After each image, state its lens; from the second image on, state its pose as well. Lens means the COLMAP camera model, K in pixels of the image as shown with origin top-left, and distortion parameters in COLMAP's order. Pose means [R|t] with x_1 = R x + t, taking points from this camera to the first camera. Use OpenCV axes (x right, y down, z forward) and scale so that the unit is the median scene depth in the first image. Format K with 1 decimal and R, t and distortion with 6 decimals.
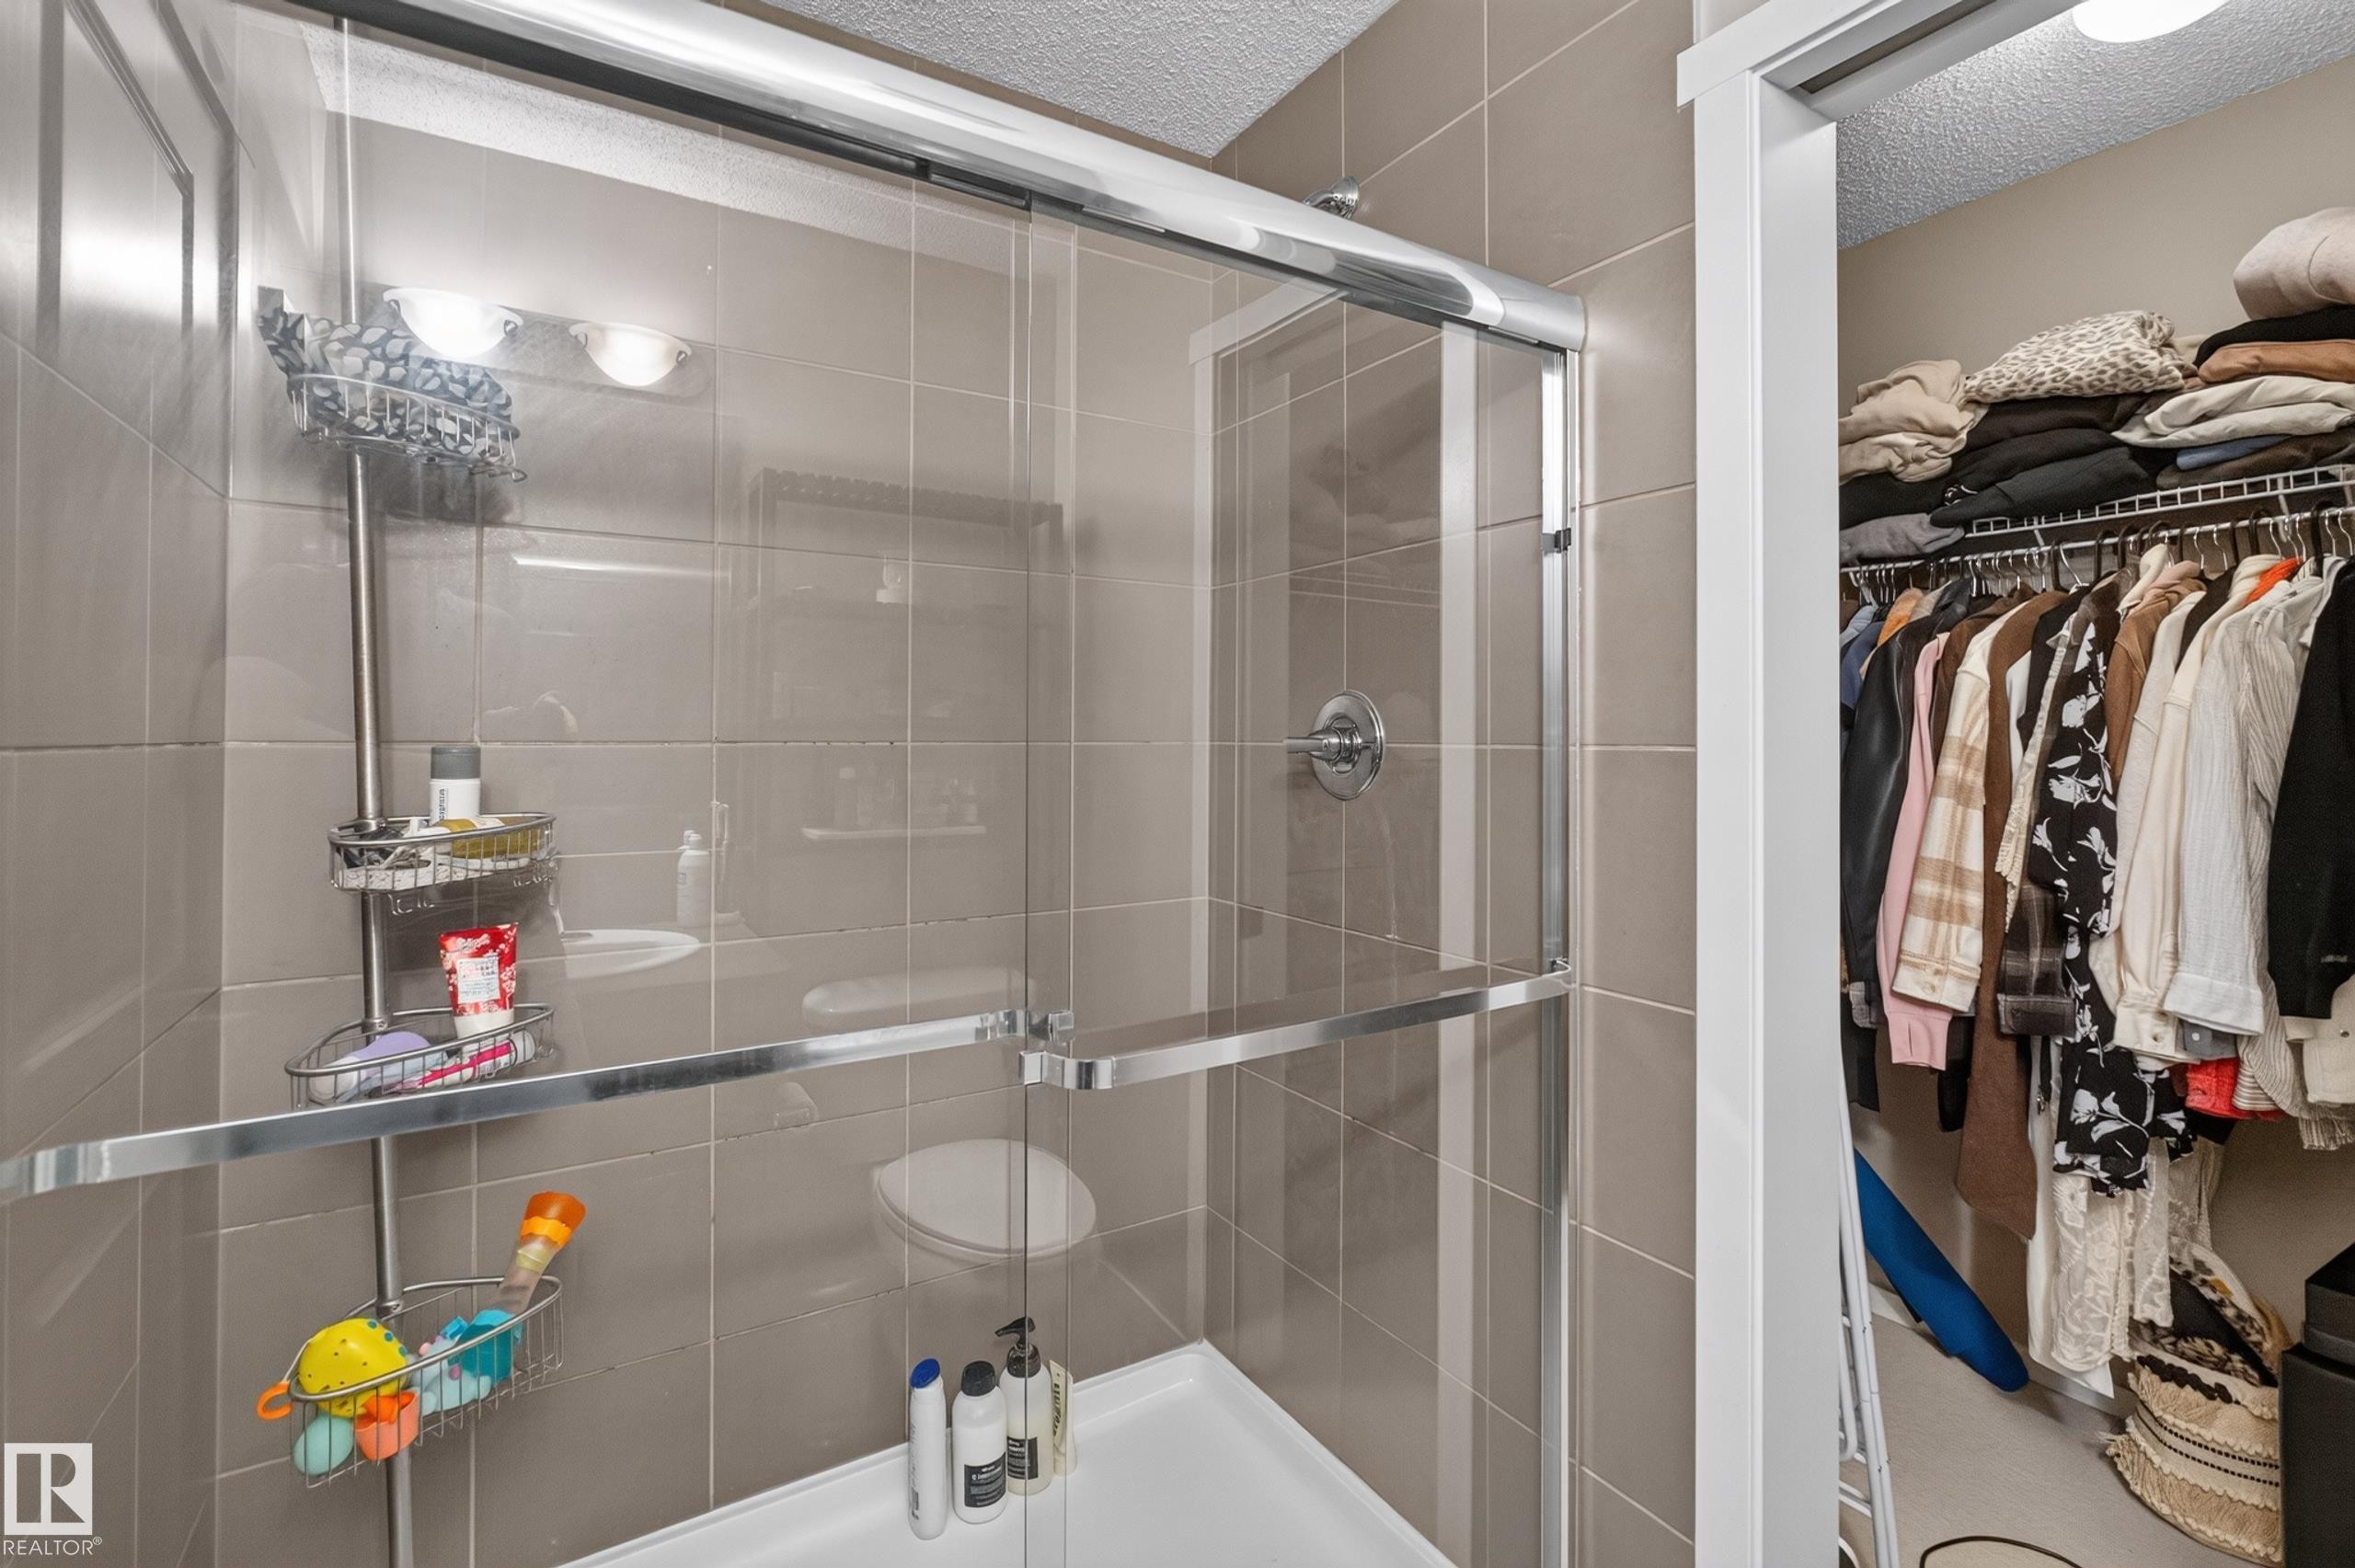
lens RADIAL K [[1033.2, 0, 1167.6], [0, 1033.2, 725.3], [0, 0, 1]] dist [-0.006743, 0.001482]
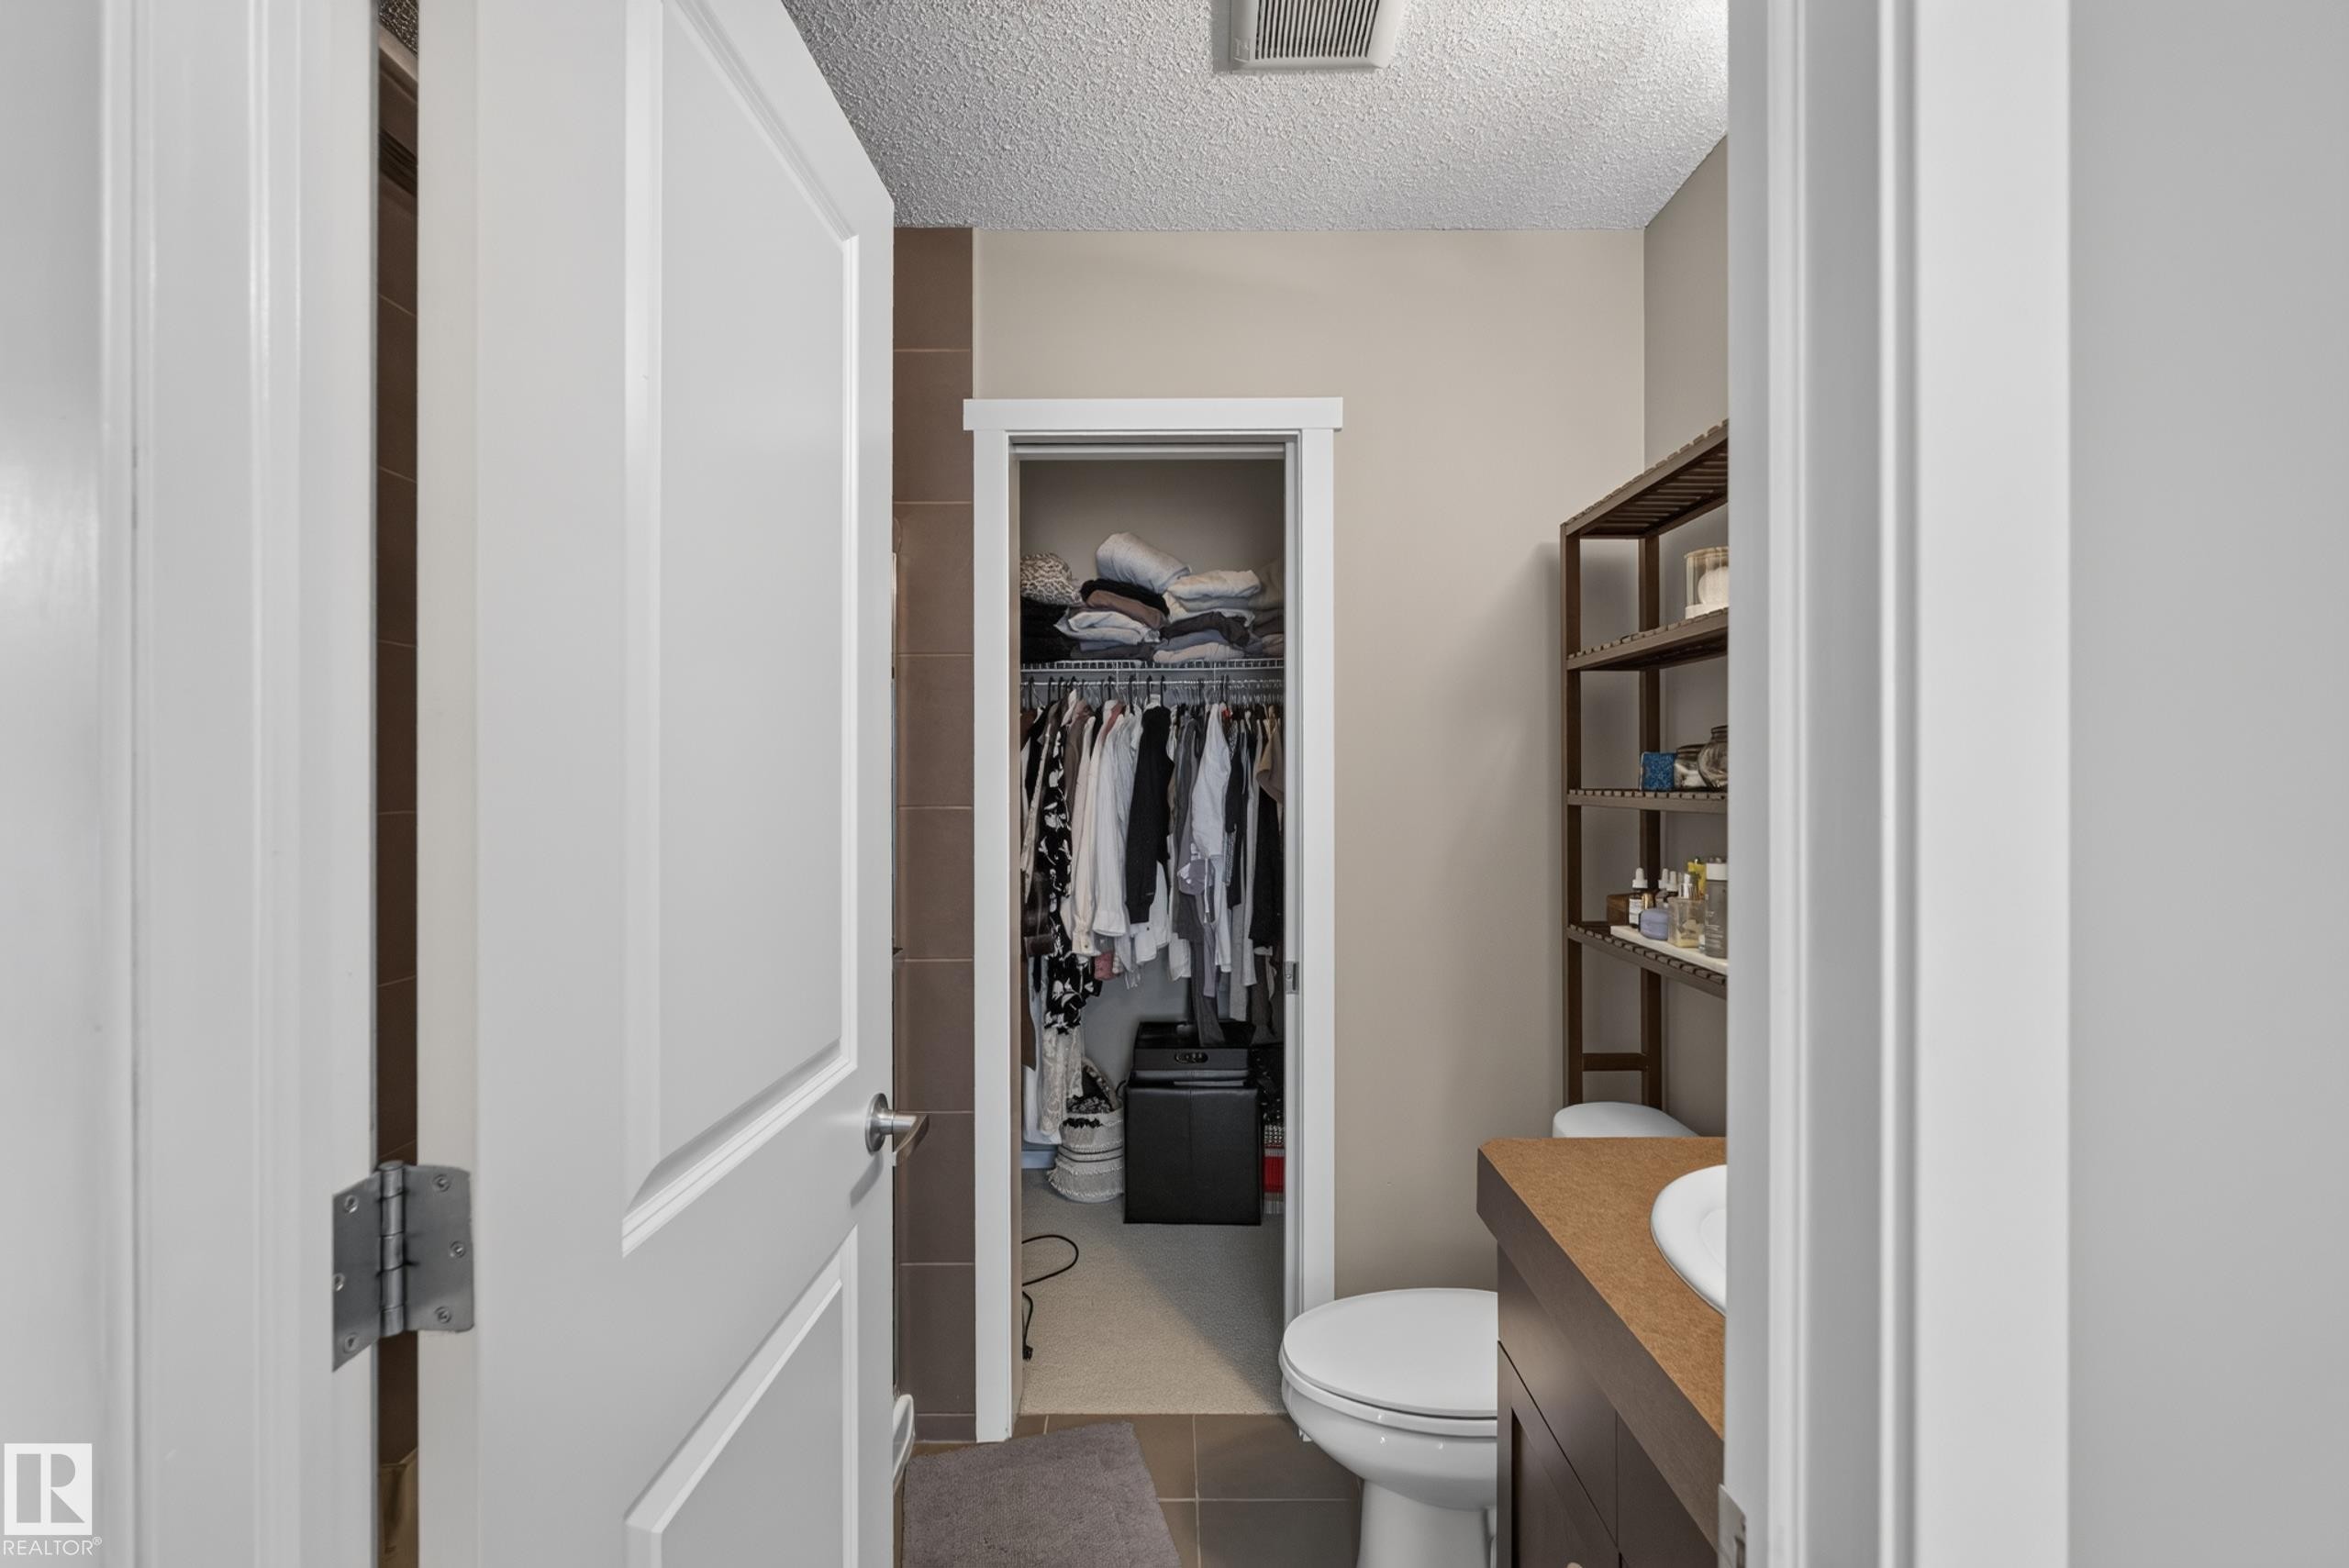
lens RADIAL K [[1030.6, 0, 1167.4], [0, 1030.6, 777.9], [0, 0, 1]] dist [-0.006743, 0.001482]
pose [[0.510324, -0.006767, 0.859955, -0.615728], [-0.004448, 0.999935, 0.010508, -0.035459], [-0.859971, -0.009187, 0.510261, -0.125079]]
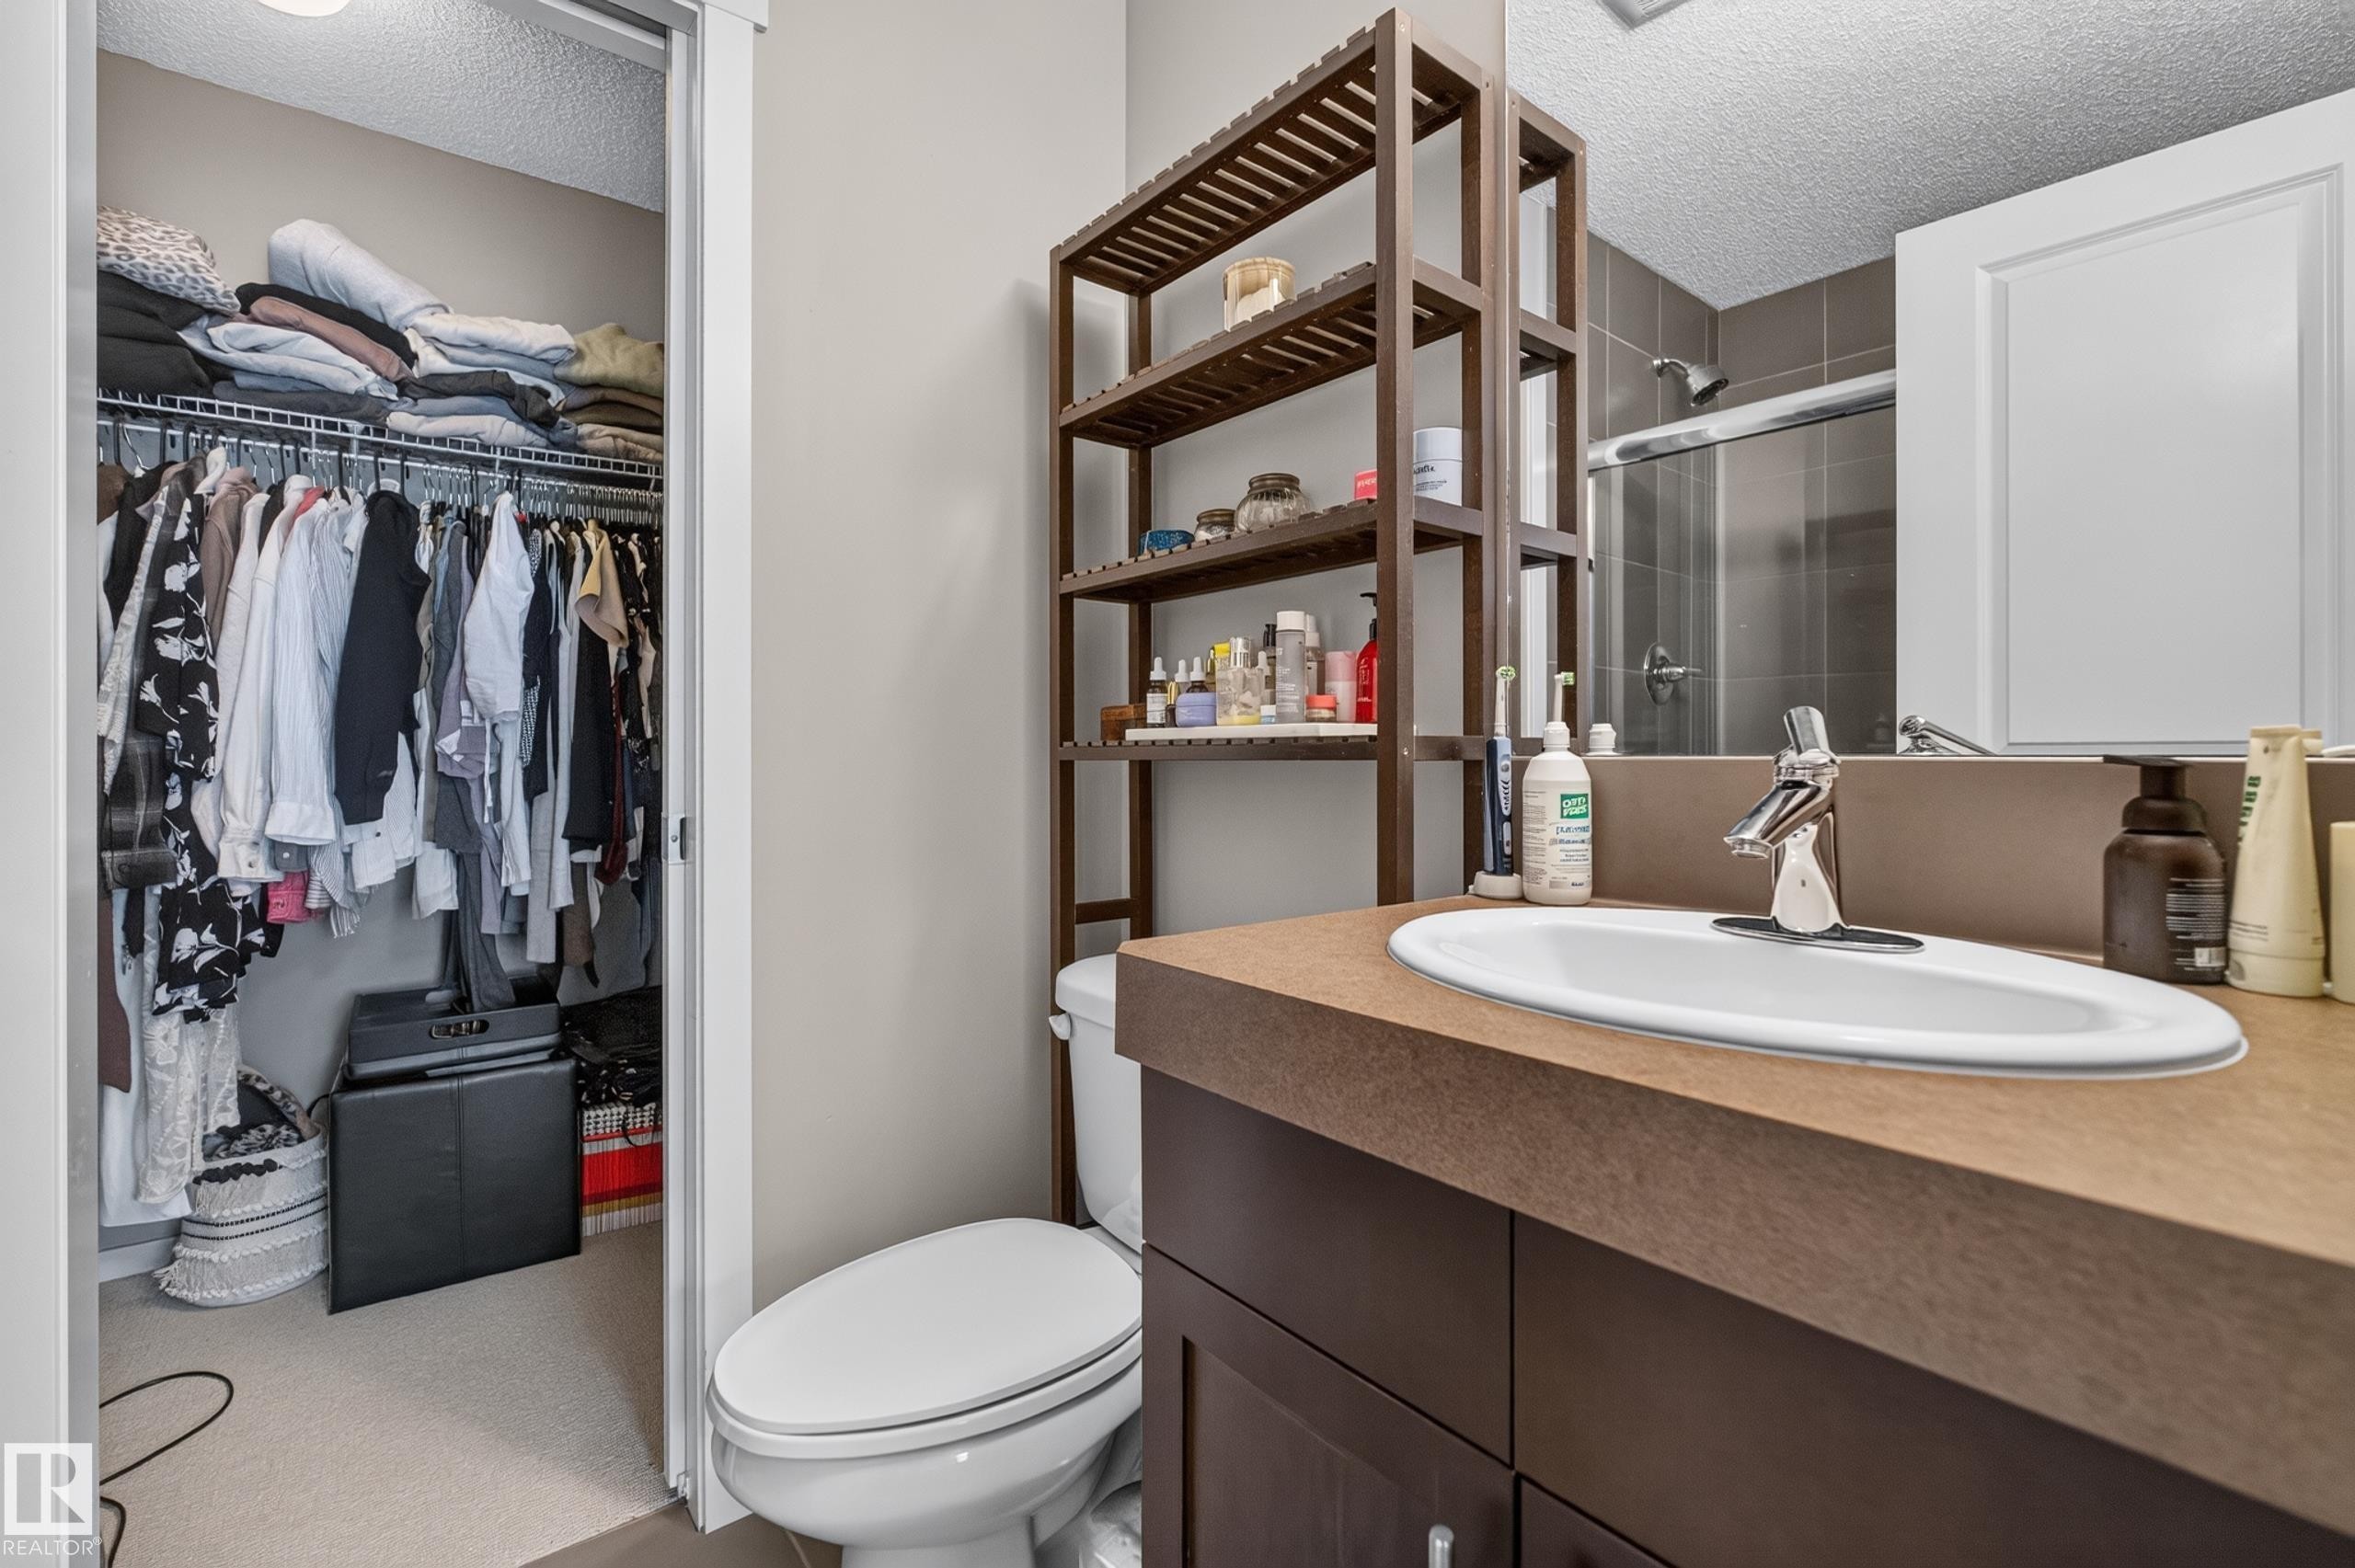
lens RADIAL K [[1033.2, 0, 1161.1], [0, 1033.2, 755.8], [0, 0, 1]] dist [-0.006743, 0.001482]
pose [[-0.132235, -0.002429, 0.991215, -0.309954], [-0.008170, 0.999966, 0.001360, 0.163140], [-0.991185, -0.007918, -0.132251, 0.129770]]
